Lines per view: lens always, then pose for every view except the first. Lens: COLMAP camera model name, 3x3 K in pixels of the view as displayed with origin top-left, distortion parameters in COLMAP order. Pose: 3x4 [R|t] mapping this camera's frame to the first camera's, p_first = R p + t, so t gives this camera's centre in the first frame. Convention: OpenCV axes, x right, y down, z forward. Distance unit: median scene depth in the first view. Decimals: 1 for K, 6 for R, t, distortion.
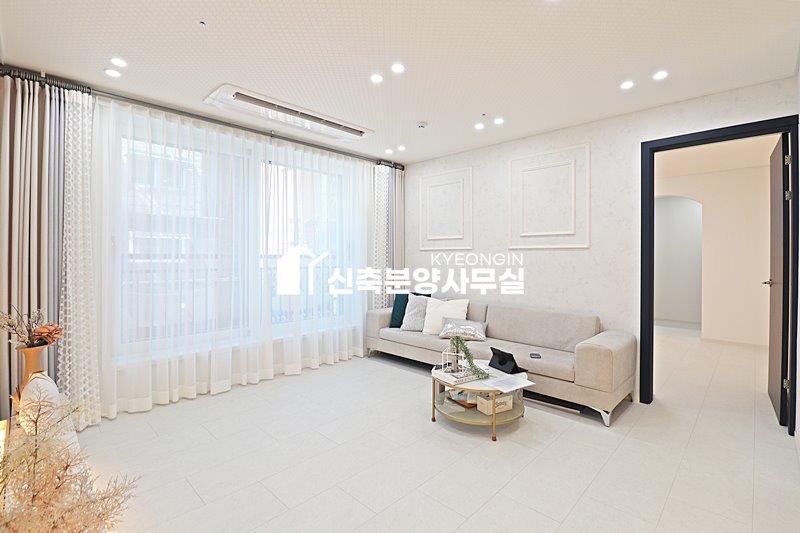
lens RADIAL K [[367.0, 0, 402.4], [0, 367.0, 255.8], [0, 0, 1]] dist [-0.000797, -0.013120]
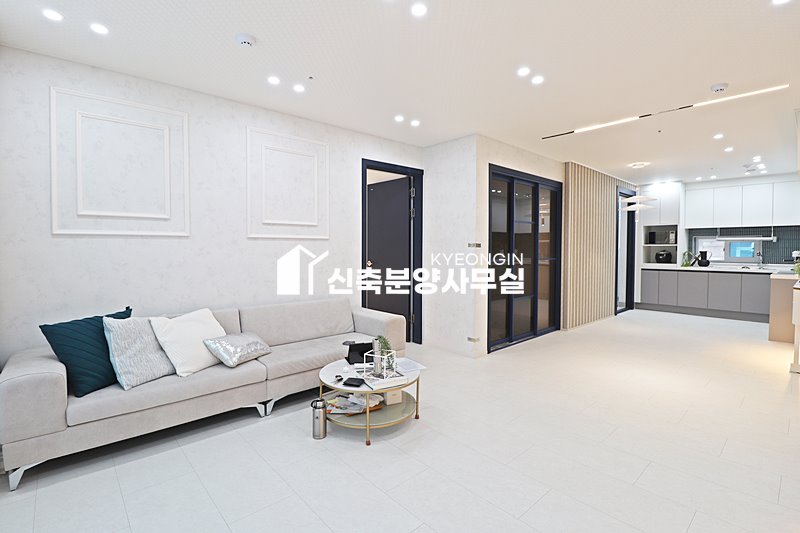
lens RADIAL K [[369.8, 0, 402.2], [0, 369.8, 259.1], [0, 0, 1]] dist [-0.001859, -0.014601]
pose [[0.070111, -0.034619, 0.996938, -0.569494], [-0.001747, 0.999392, 0.034827, -0.000608], [-0.997538, -0.004184, 0.070008, 0.674558]]
